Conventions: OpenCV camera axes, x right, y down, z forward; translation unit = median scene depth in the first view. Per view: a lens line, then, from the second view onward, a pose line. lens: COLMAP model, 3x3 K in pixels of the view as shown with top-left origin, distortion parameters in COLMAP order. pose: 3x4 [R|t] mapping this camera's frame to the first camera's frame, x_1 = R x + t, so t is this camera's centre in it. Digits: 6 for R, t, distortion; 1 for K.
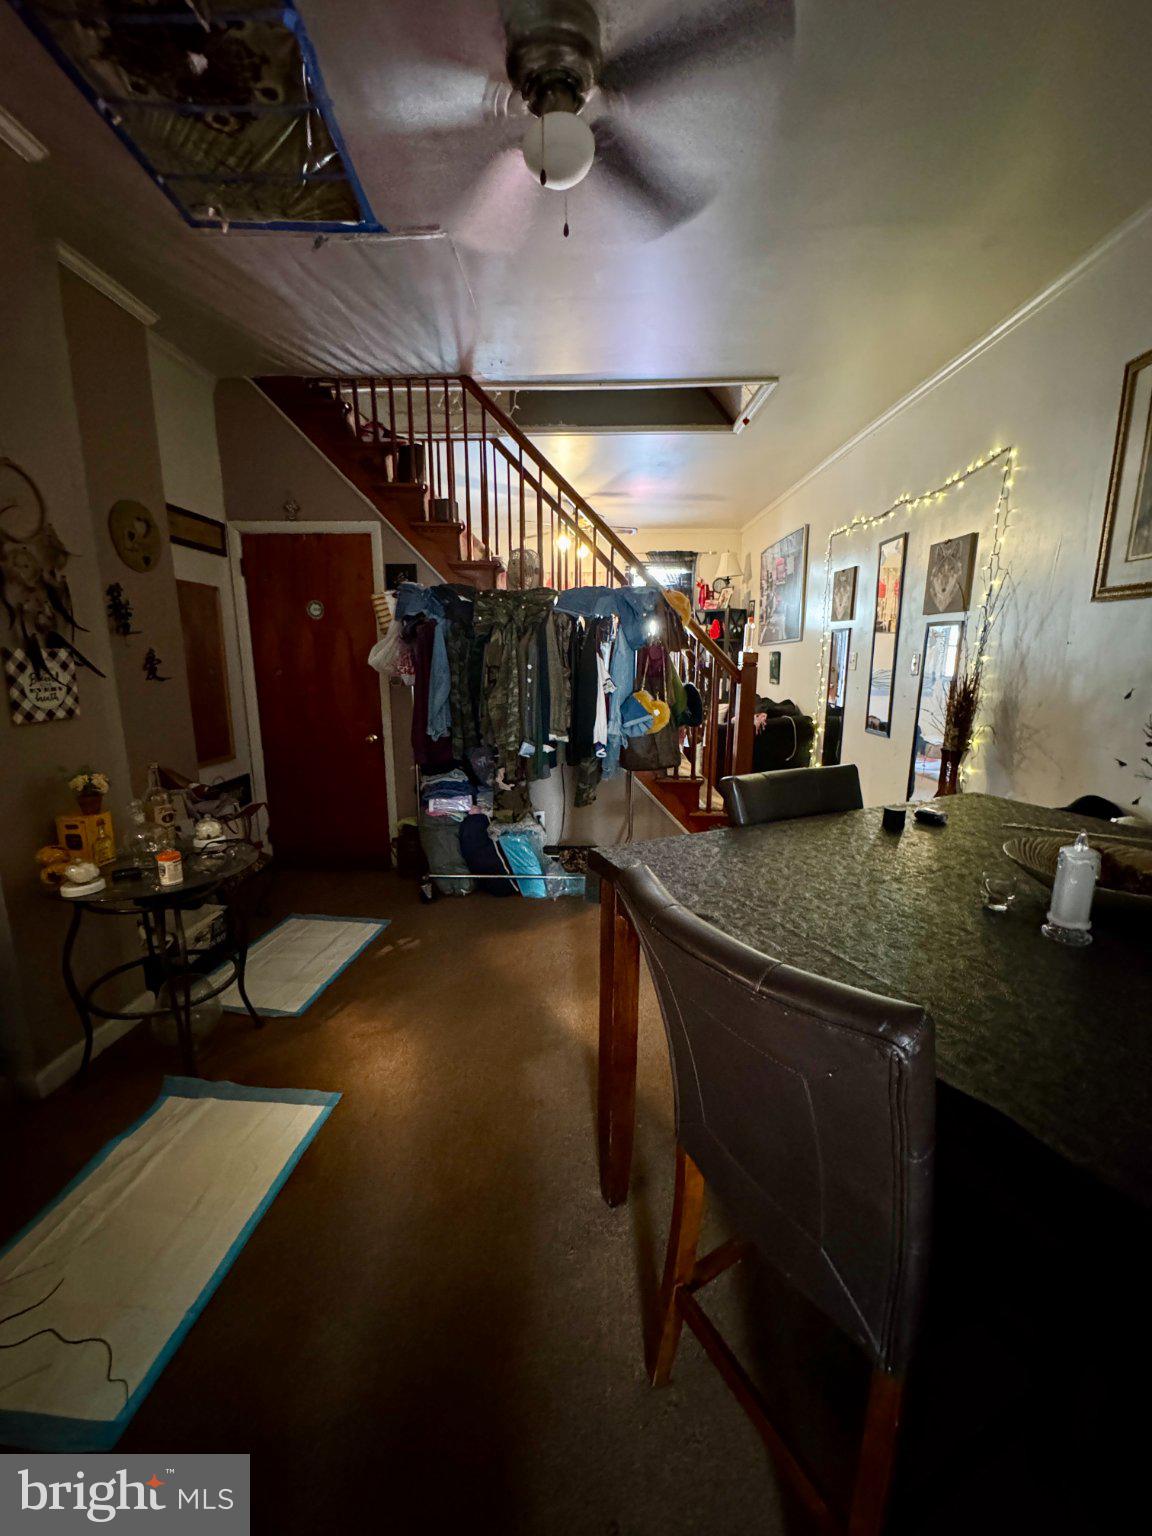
lens RADIAL K [[613.3, 0, 576.8], [0, 613.3, 765.0], [0, 0, 1]] dist [0.000575, 0.000023]
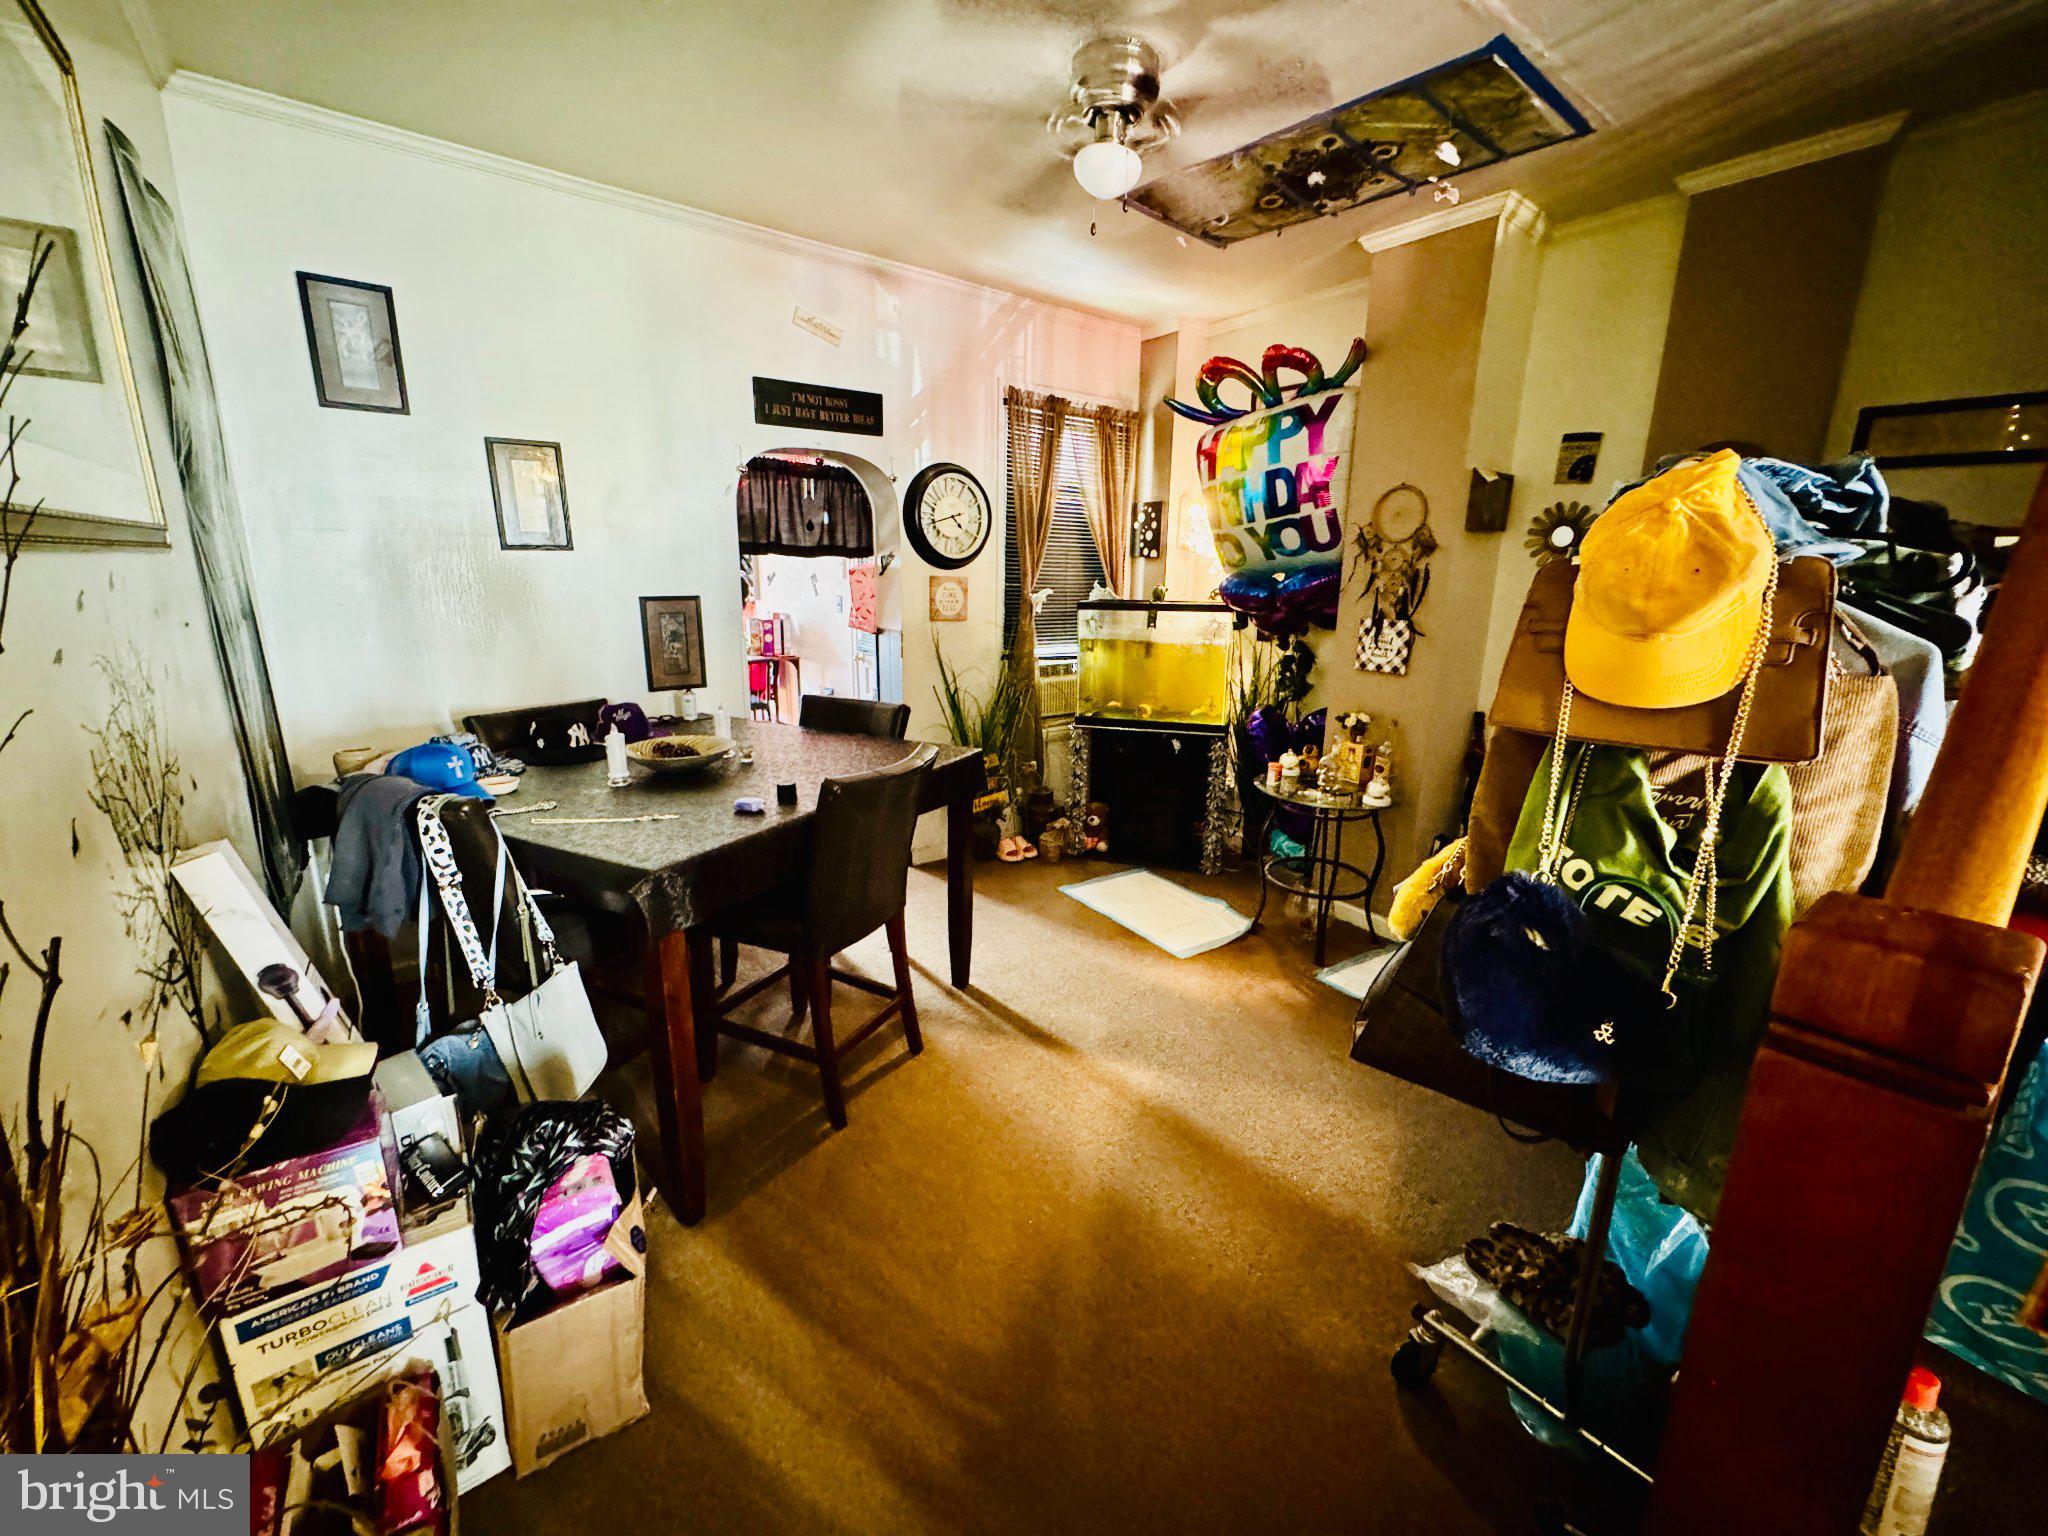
lens RADIAL K [[817.7, 0, 1029.8], [0, 817.7, 762.4], [0, 0, 1]] dist [0.000575, 0.000023]
pose [[-0.788216, 0.138142, -0.599694, 0.862035], [-0.126189, 0.917492, 0.377207, -0.468712], [0.602322, 0.372996, -0.705749, 1.861845]]
